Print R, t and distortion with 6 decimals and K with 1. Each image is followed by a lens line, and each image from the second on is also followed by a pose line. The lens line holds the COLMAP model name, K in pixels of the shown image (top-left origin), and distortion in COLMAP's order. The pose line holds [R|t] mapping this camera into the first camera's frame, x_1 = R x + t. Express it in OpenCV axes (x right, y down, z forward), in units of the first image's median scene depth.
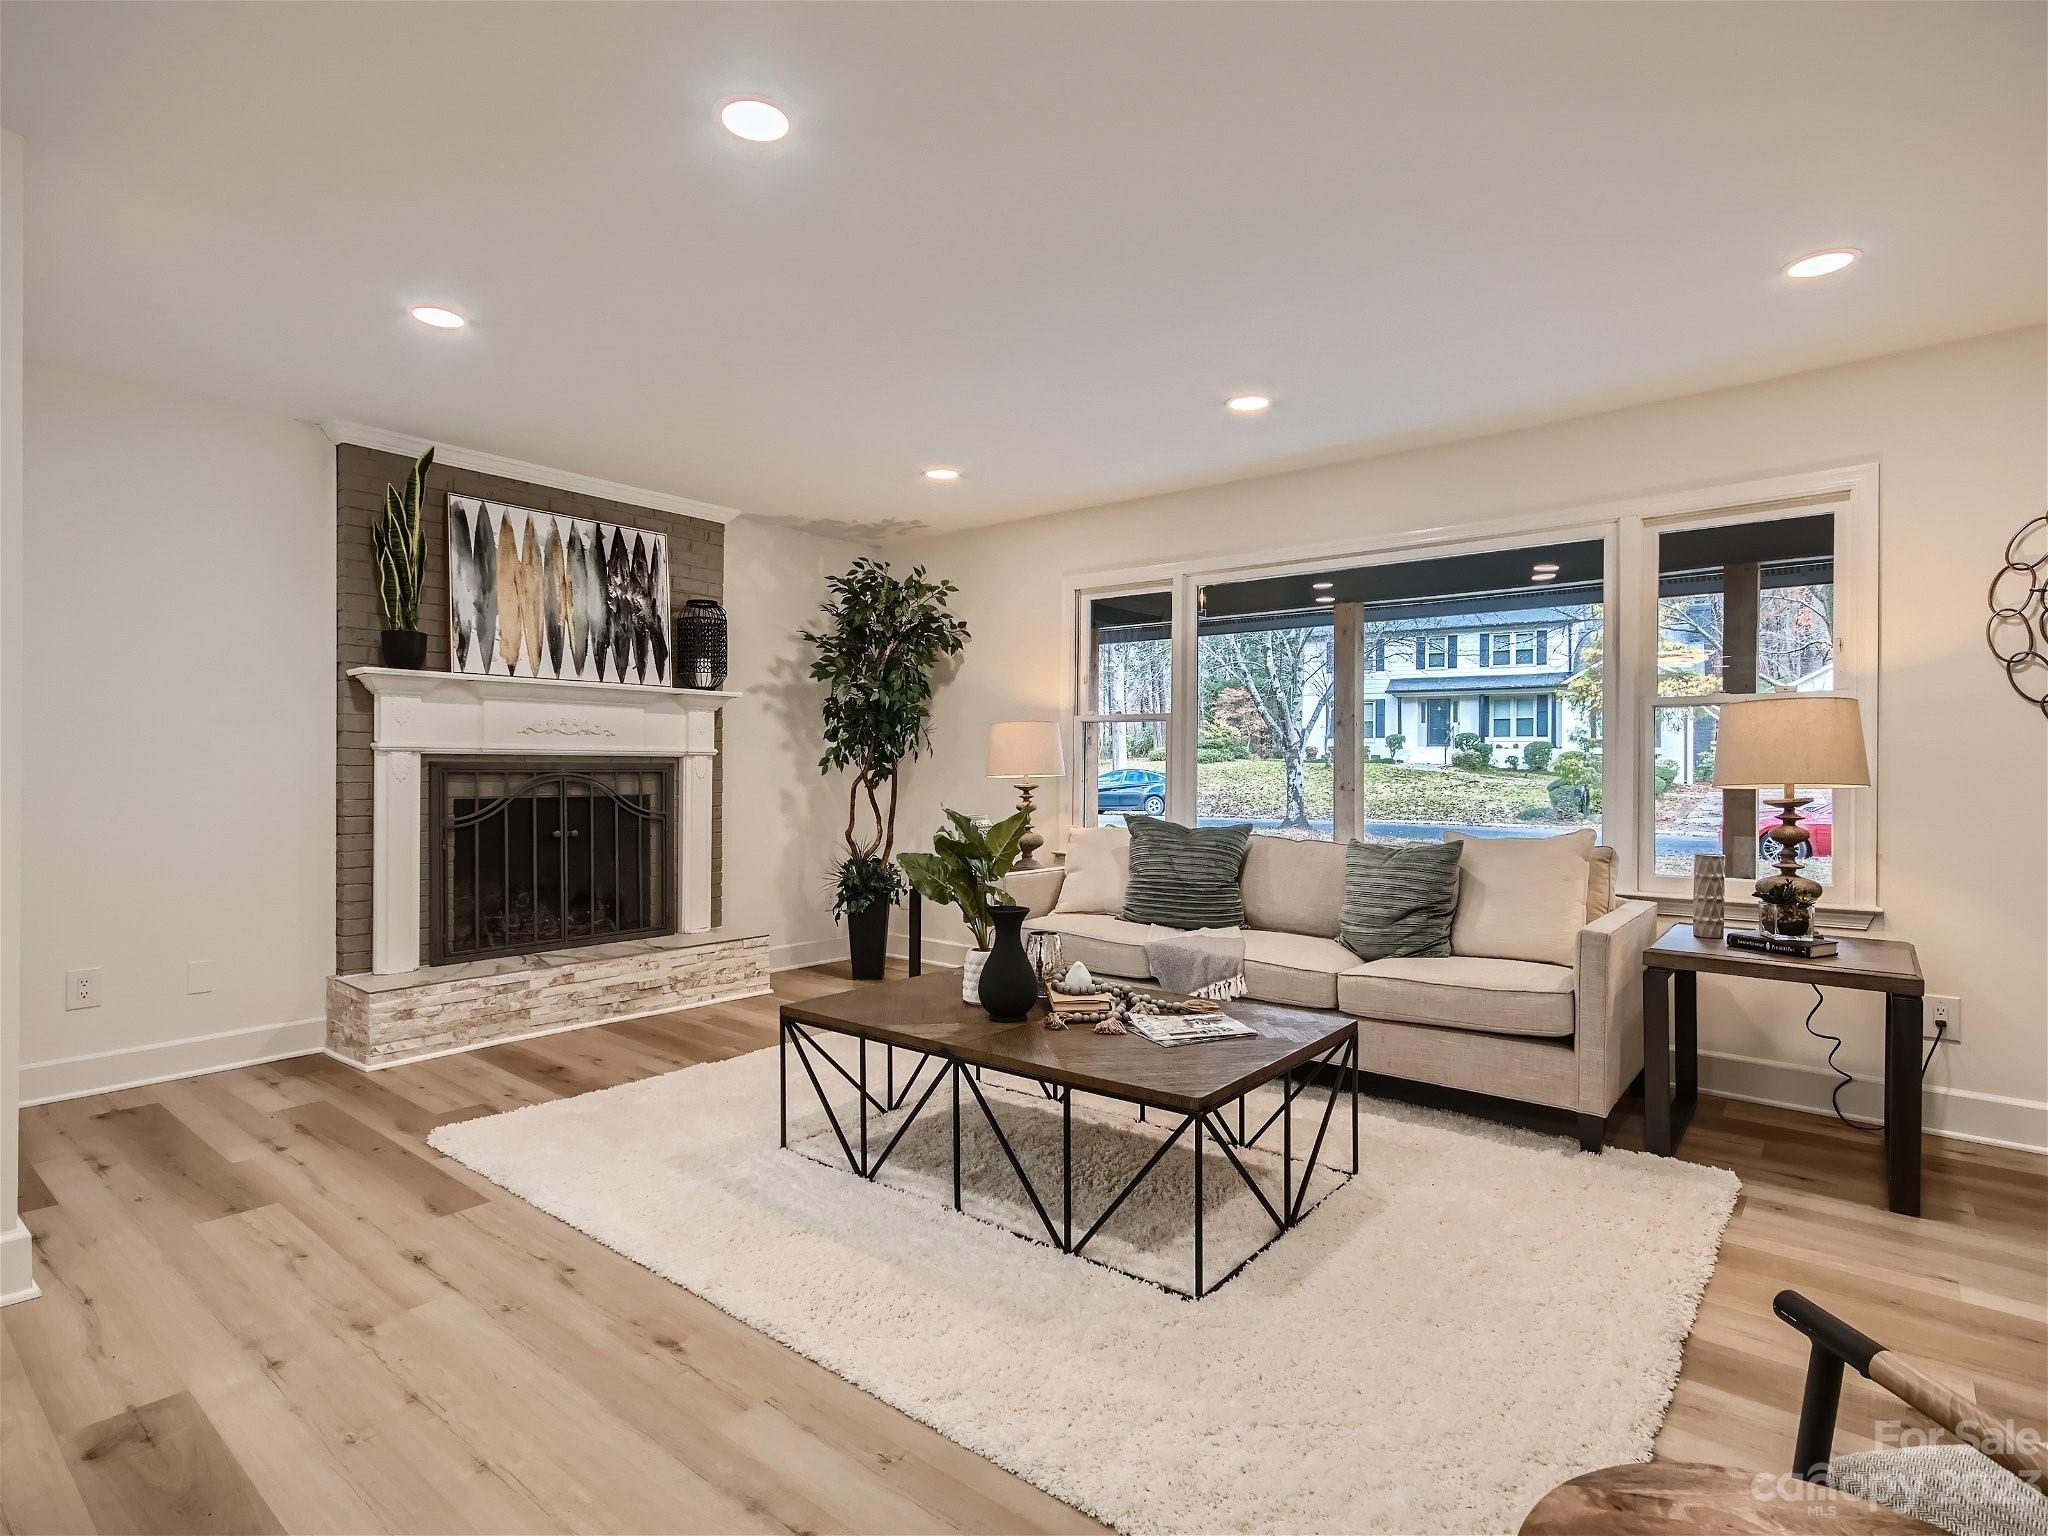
lens RADIAL K [[1067.3, 0, 1025.5], [0, 1067.3, 762.6], [0, 0, 1]] dist [-0.032558, 0.026507]
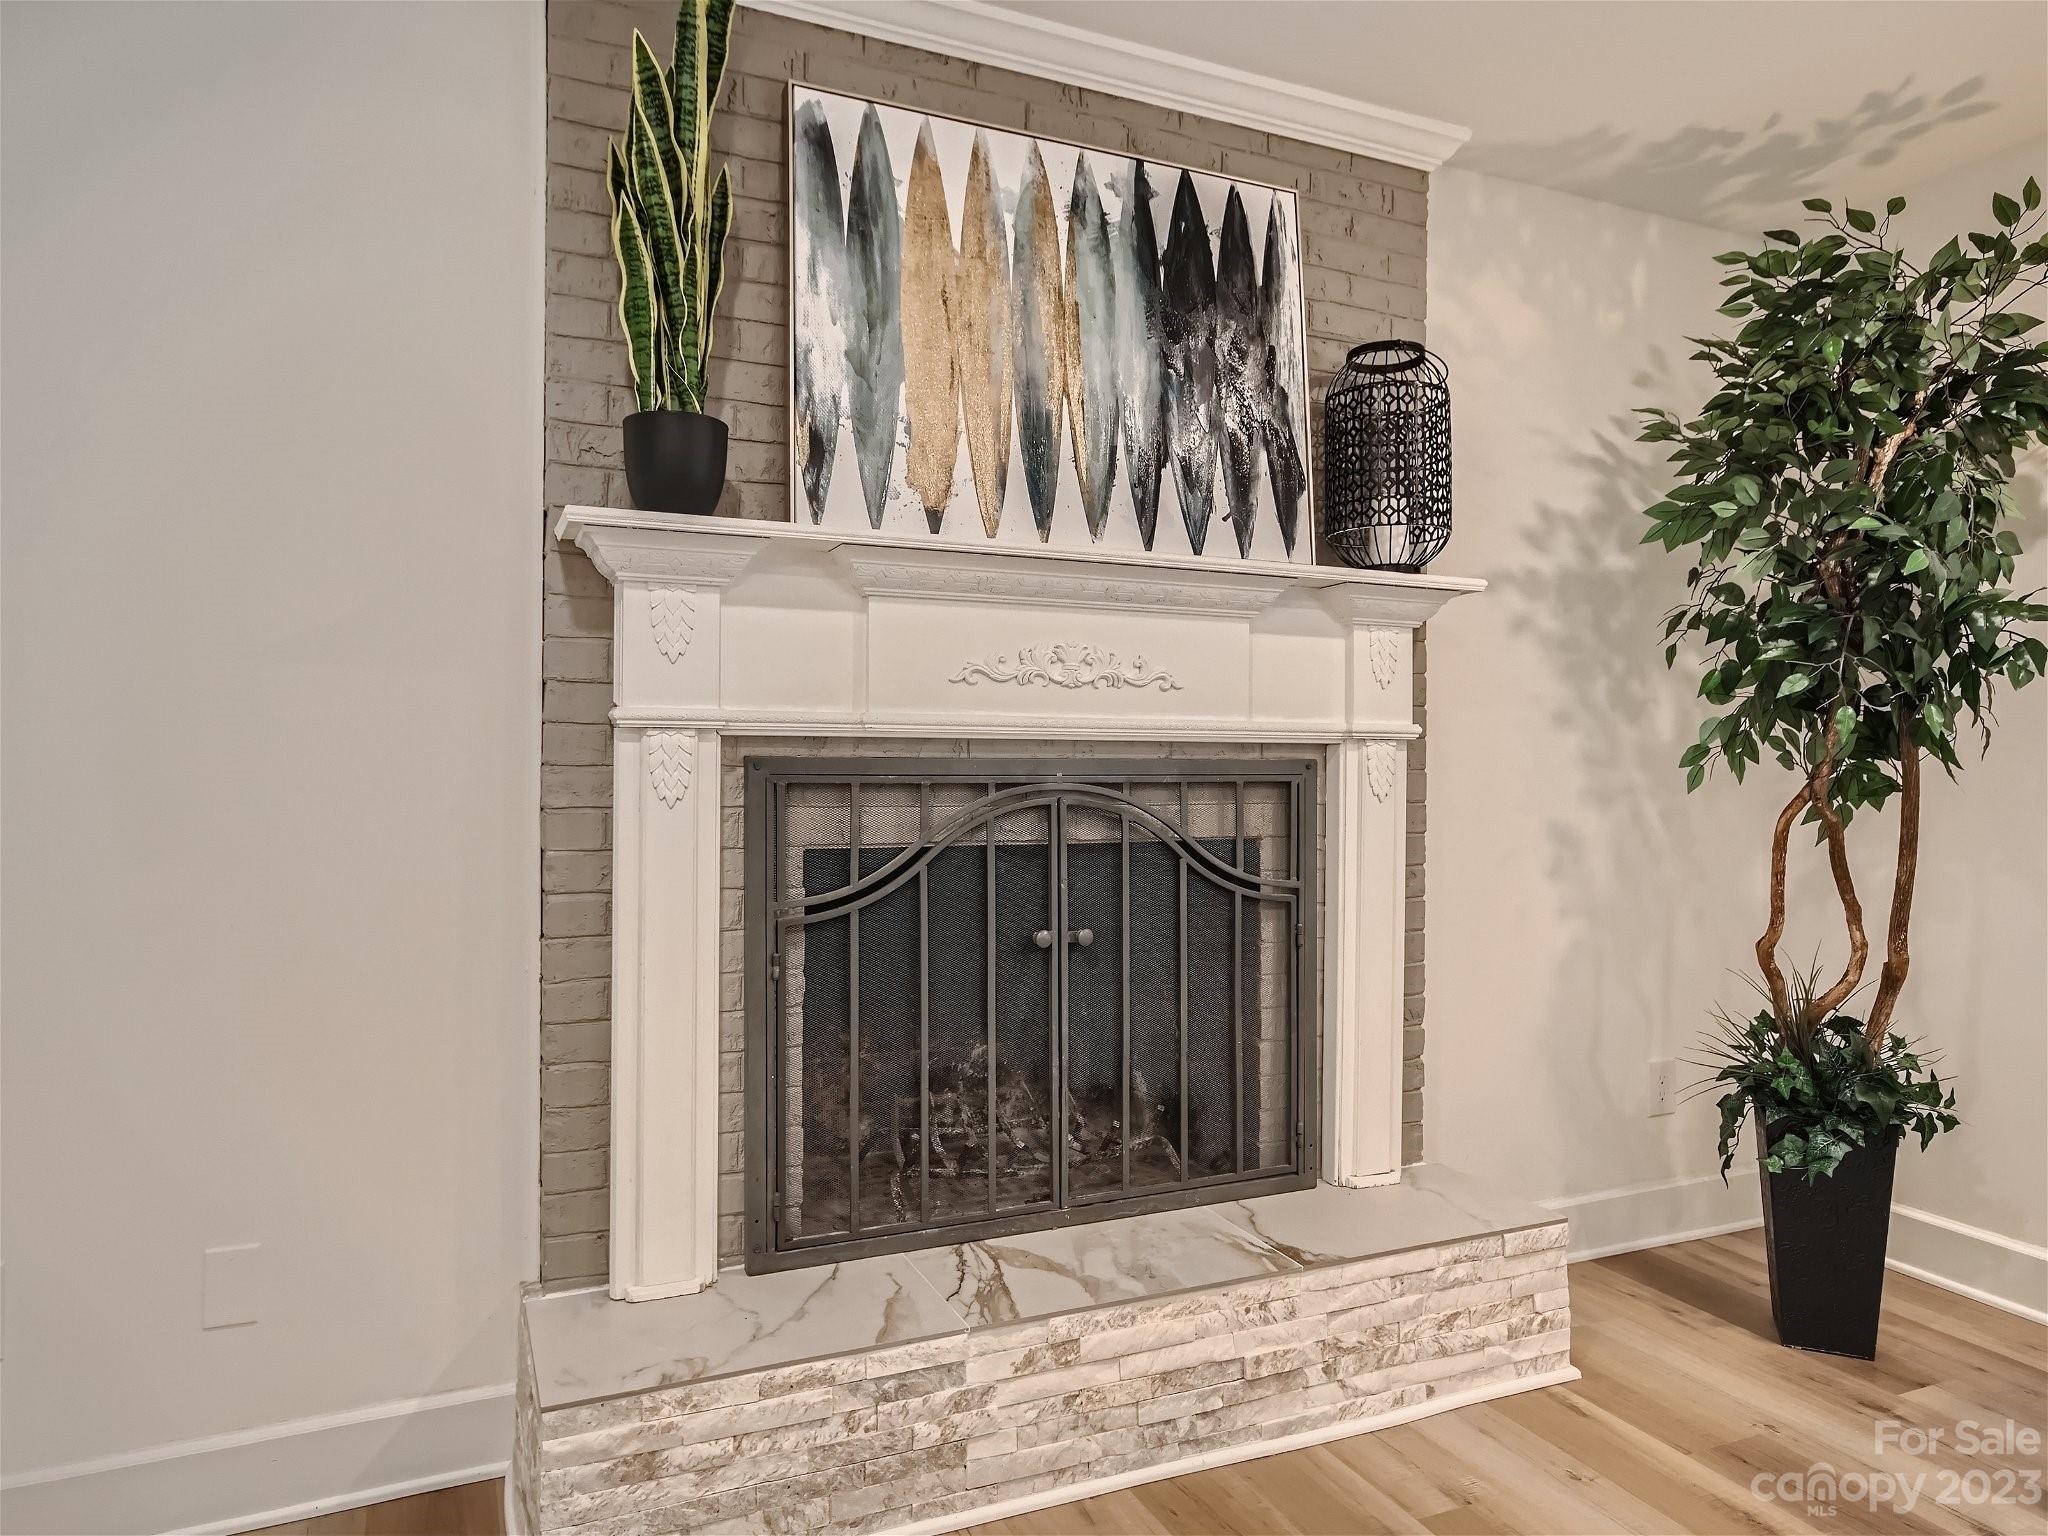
lens RADIAL K [[1310.4, 0, 1001.2], [0, 1310.4, 745.6], [0, 0, 1]] dist [-0.023187, 0.024013]
pose [[0.890150, -0.000931, -0.455667, -0.224006], [-0.001820, 0.999983, -0.005598, -0.001897], [0.455664, 0.005812, 0.890133, 0.536747]]
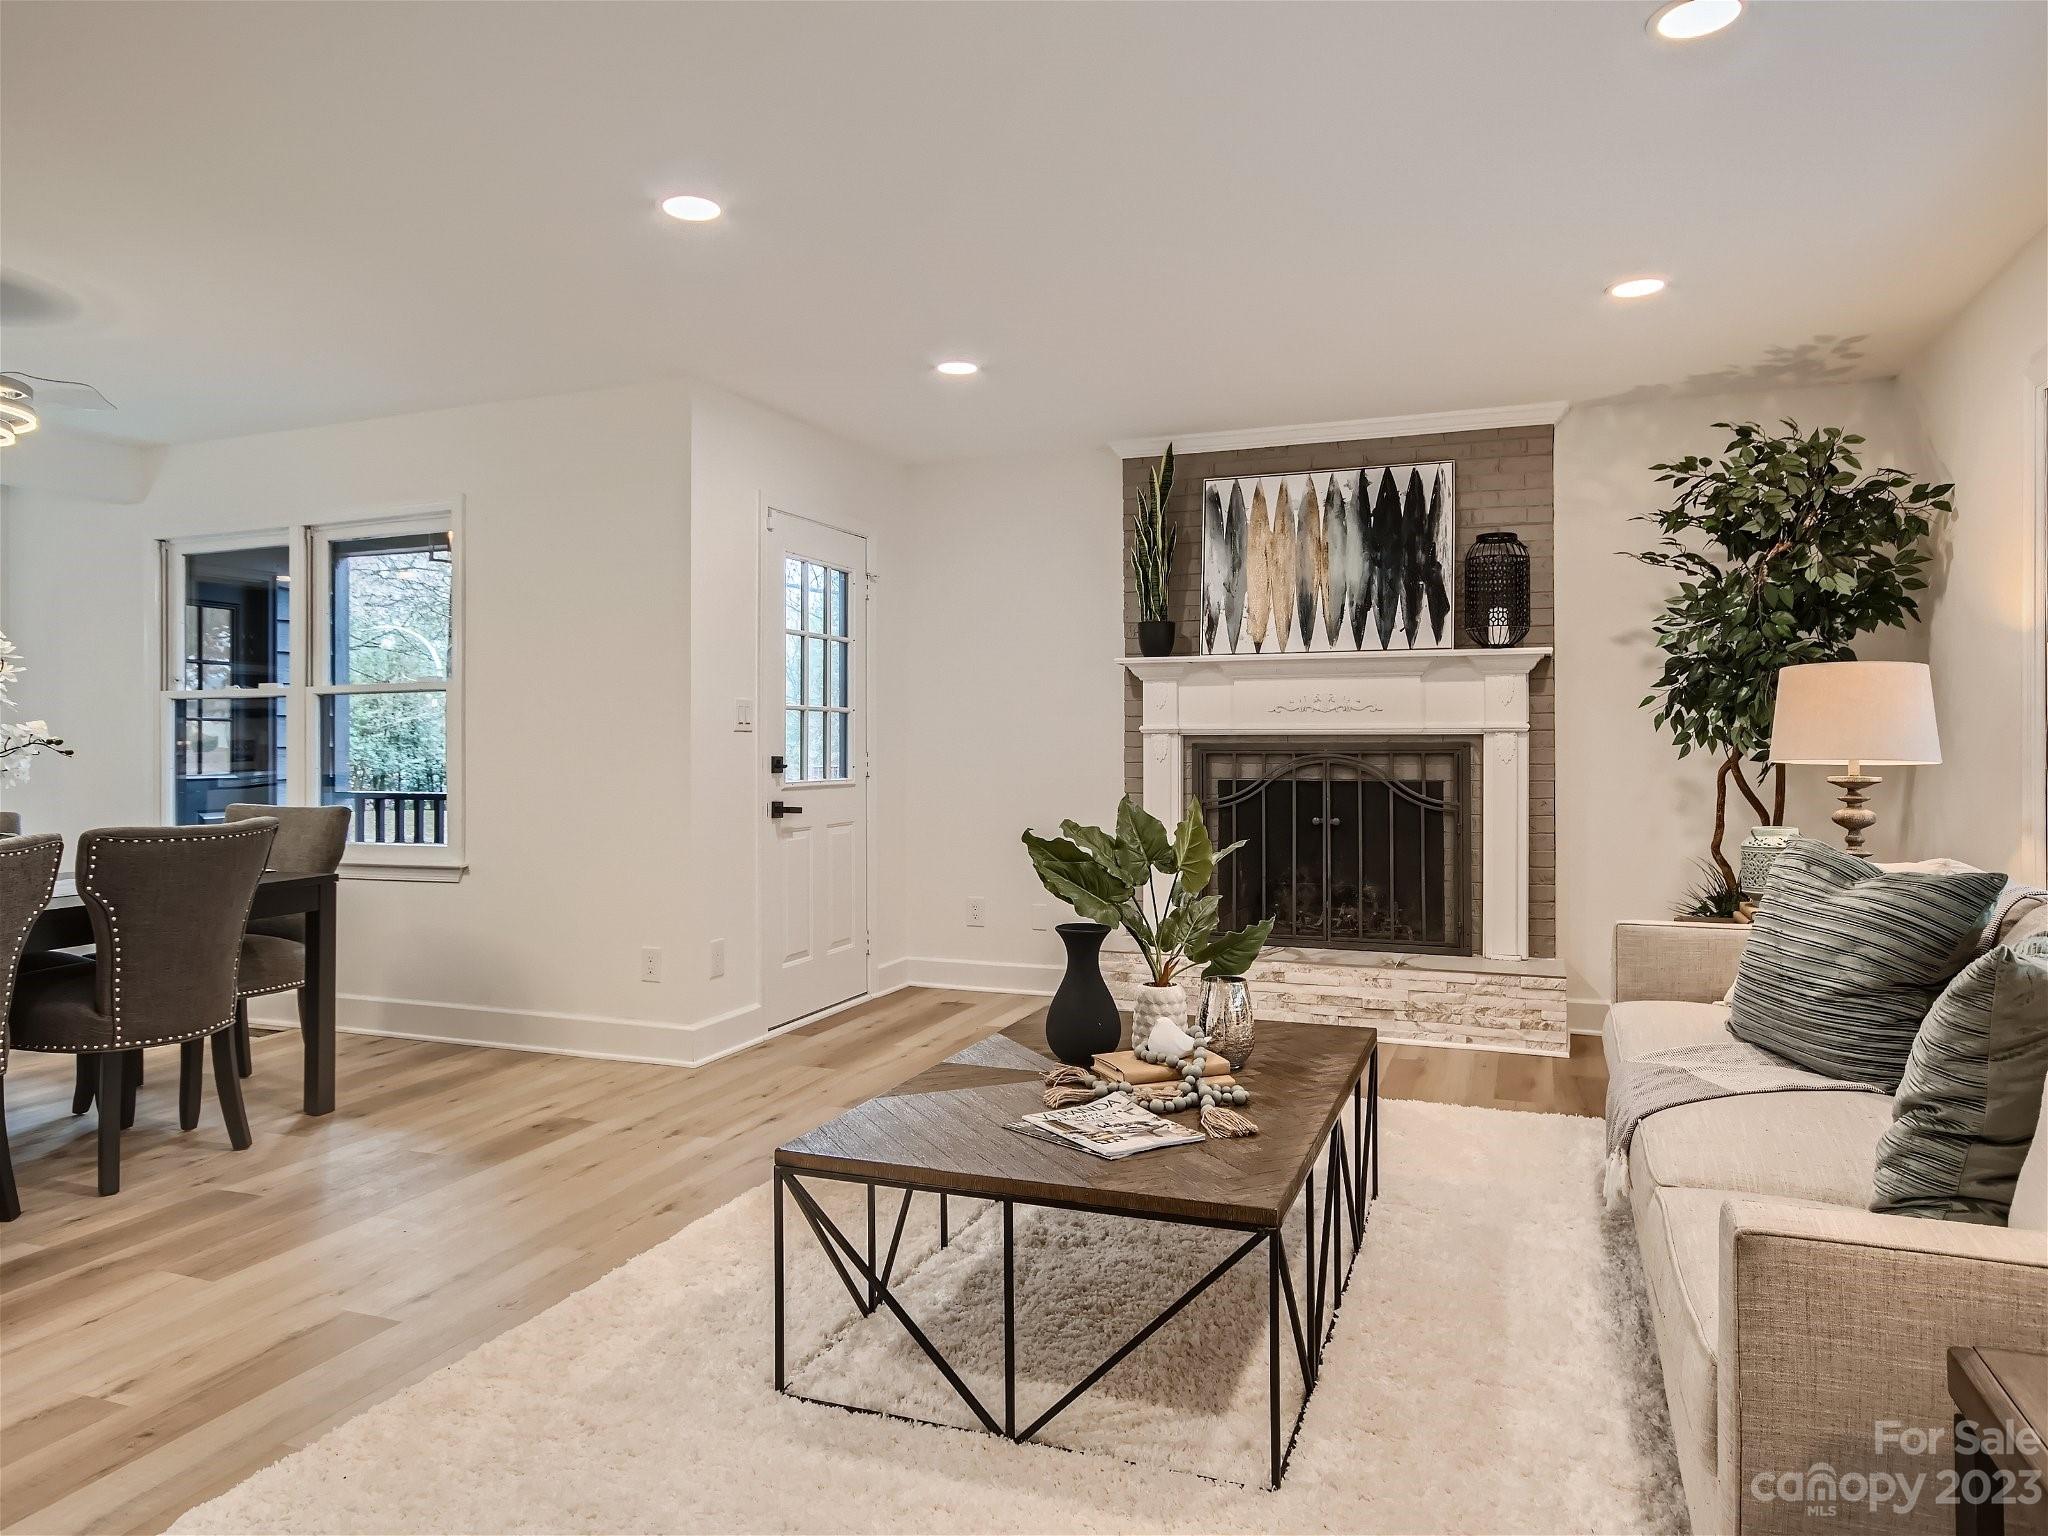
lens RADIAL K [[1310.4, 0, 1001.2], [0, 1310.4, 745.6], [0, 0, 1]] dist [-0.023187, 0.024013]
pose [[0.290224, -0.004005, -0.956950, 0.539423], [0.006374, 0.999977, -0.002252, 0.002814], [0.956938, -0.005446, 0.290243, 0.398504]]
